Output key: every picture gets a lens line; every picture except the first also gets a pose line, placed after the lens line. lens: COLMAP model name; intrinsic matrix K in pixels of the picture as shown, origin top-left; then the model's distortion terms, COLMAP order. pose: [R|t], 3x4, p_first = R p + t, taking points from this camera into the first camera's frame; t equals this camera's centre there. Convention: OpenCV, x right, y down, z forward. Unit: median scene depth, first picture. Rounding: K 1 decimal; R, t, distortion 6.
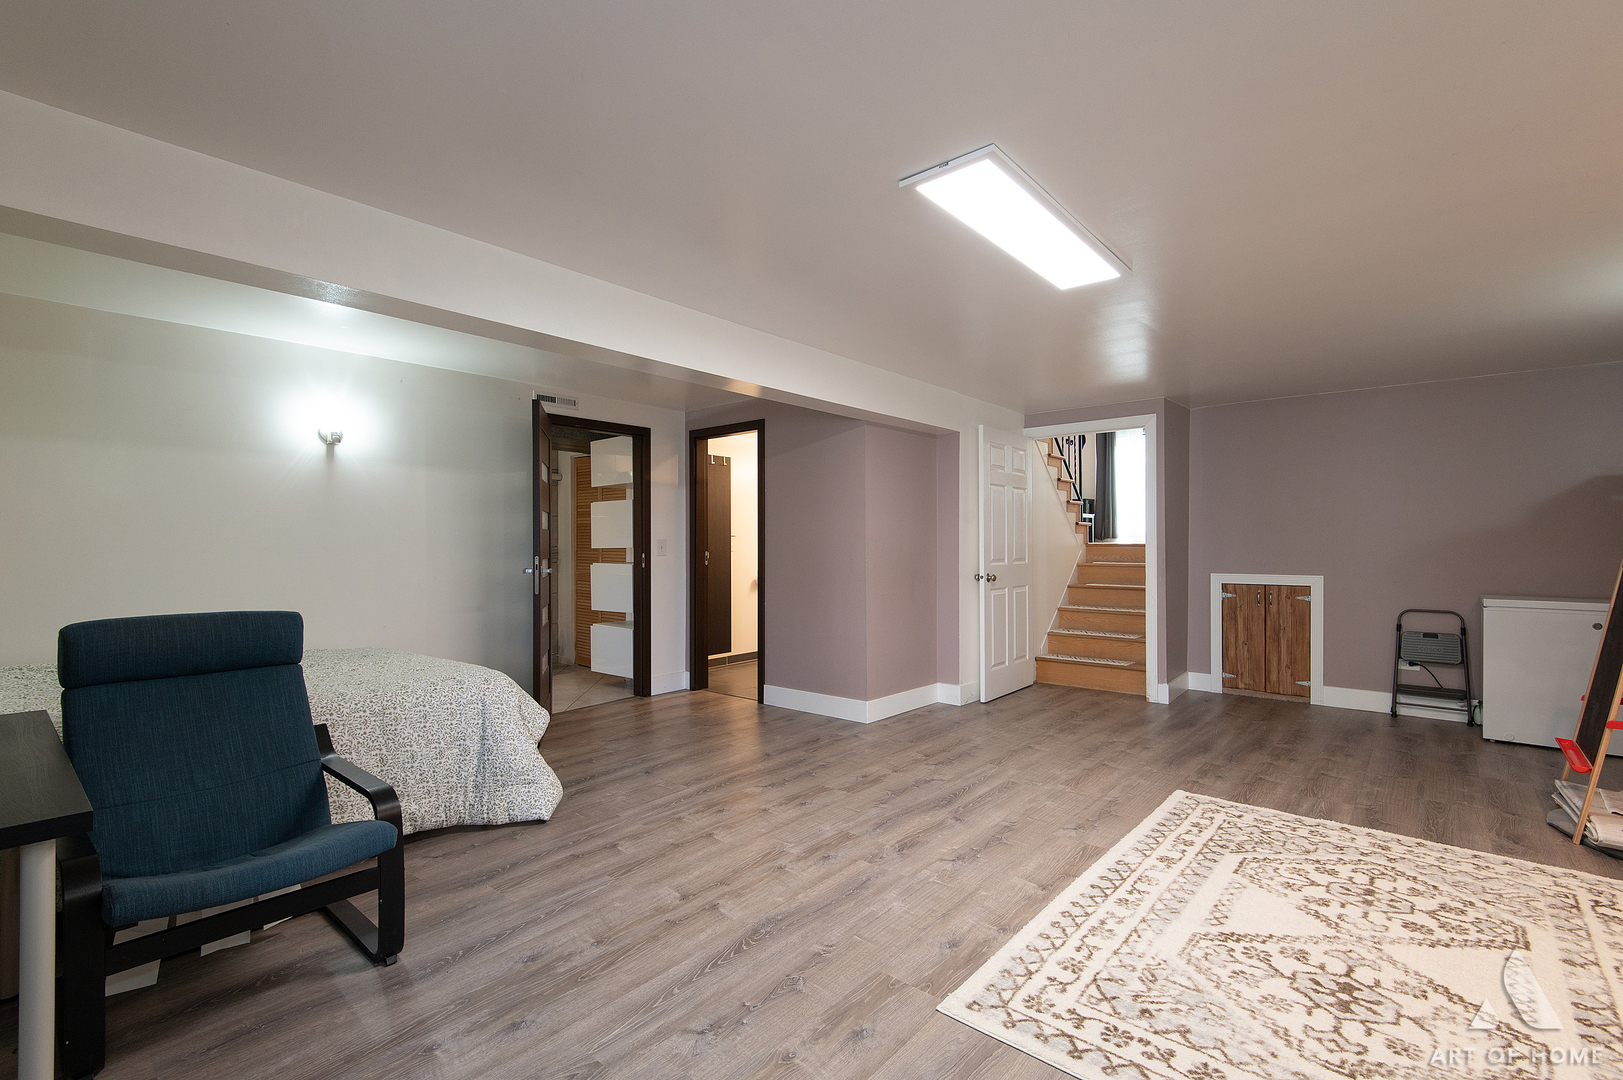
lens RADIAL K [[732.9, 0, 809.7], [0, 732.9, 538.4], [0, 0, 1]] dist [0.012375, -0.005377]
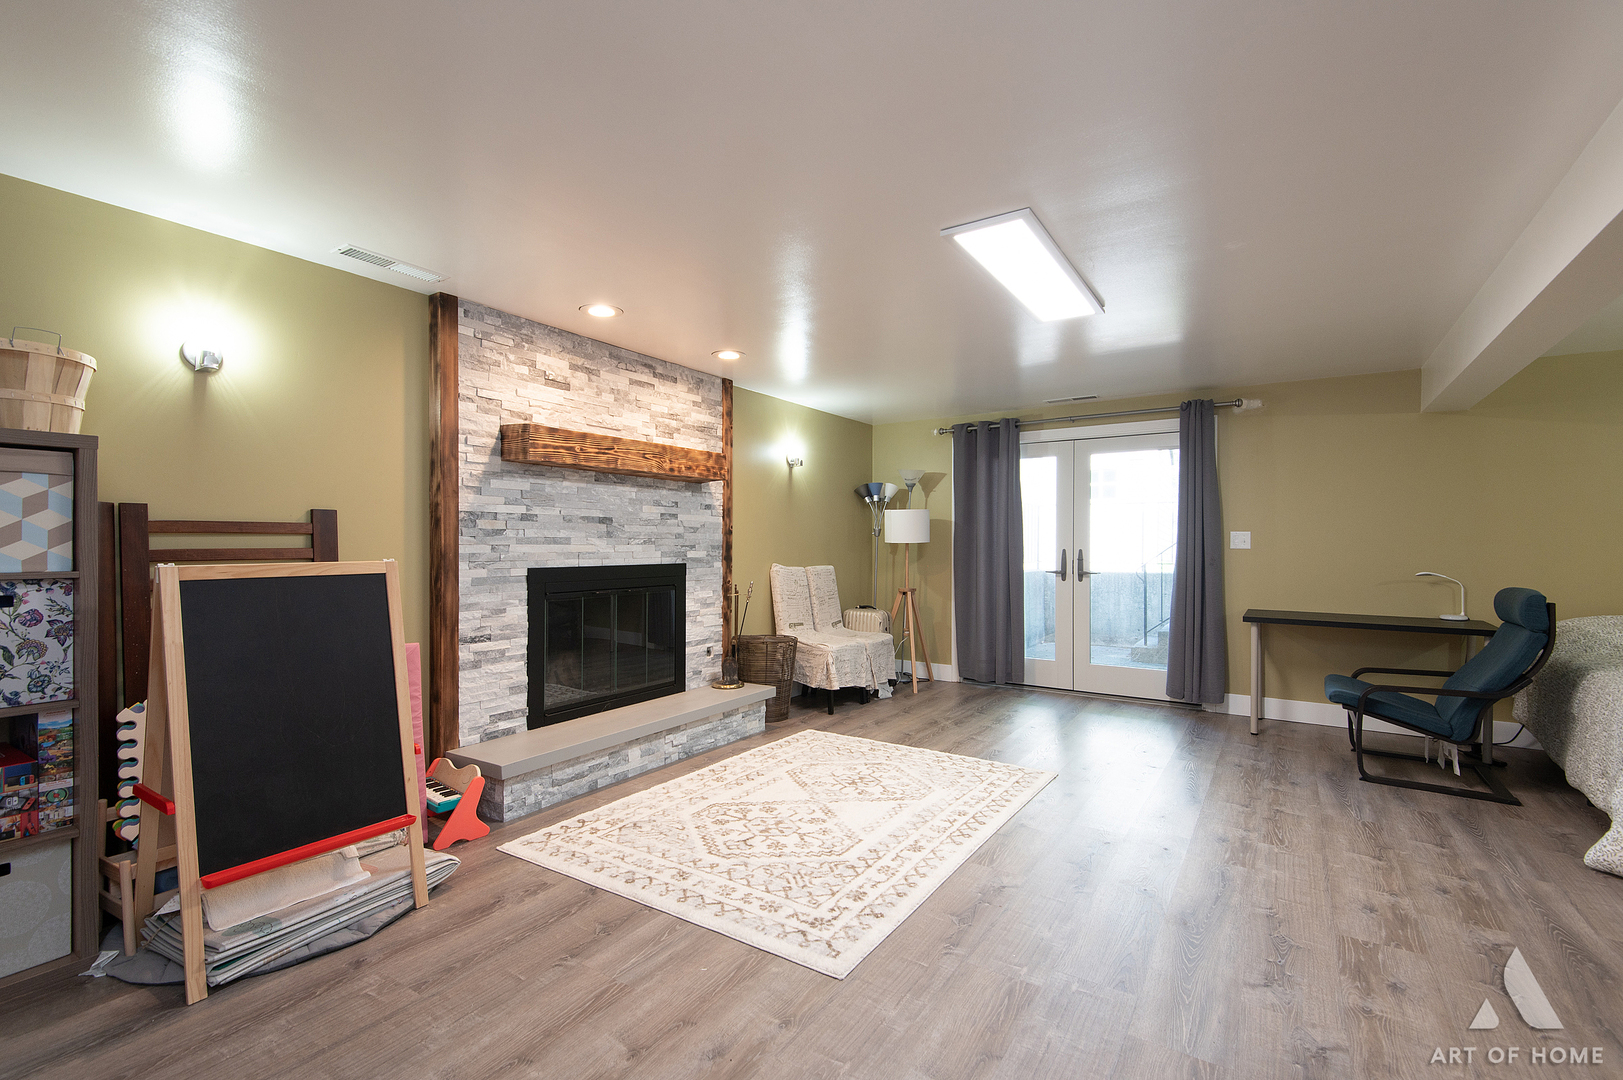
lens RADIAL K [[732.9, 0, 808.4], [0, 732.9, 544.9], [0, 0, 1]] dist [0.012375, -0.005377]
pose [[-0.991343, -0.003272, -0.131259, 0.799395], [-0.003353, 0.999994, 0.000392, 0.008941], [0.131257, 0.000829, -0.991348, 2.078220]]
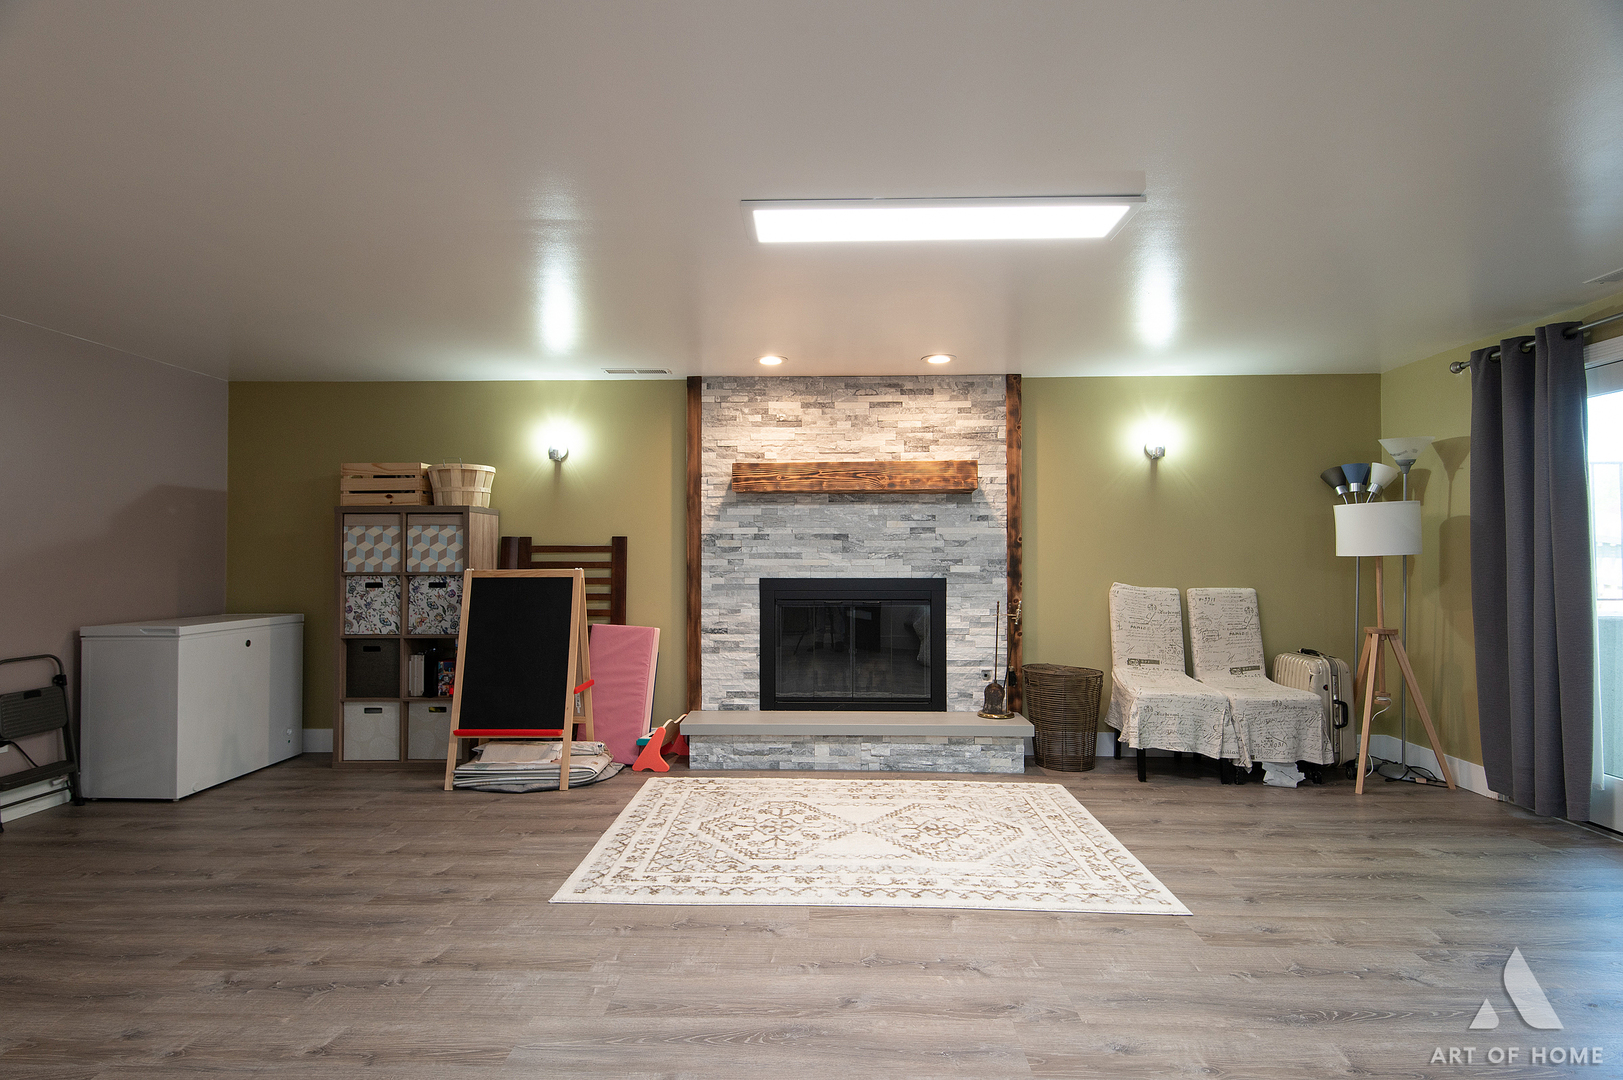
lens RADIAL K [[818.2, 0, 800.6], [0, 818.2, 541.9], [0, 0, 1]] dist [0.012372, -0.008915]
pose [[-0.623539, 0.013115, 0.781682, -0.384522], [-0.001355, 0.999840, -0.017856, 0.005156], [-0.781791, -0.012193, -0.623421, 1.749538]]
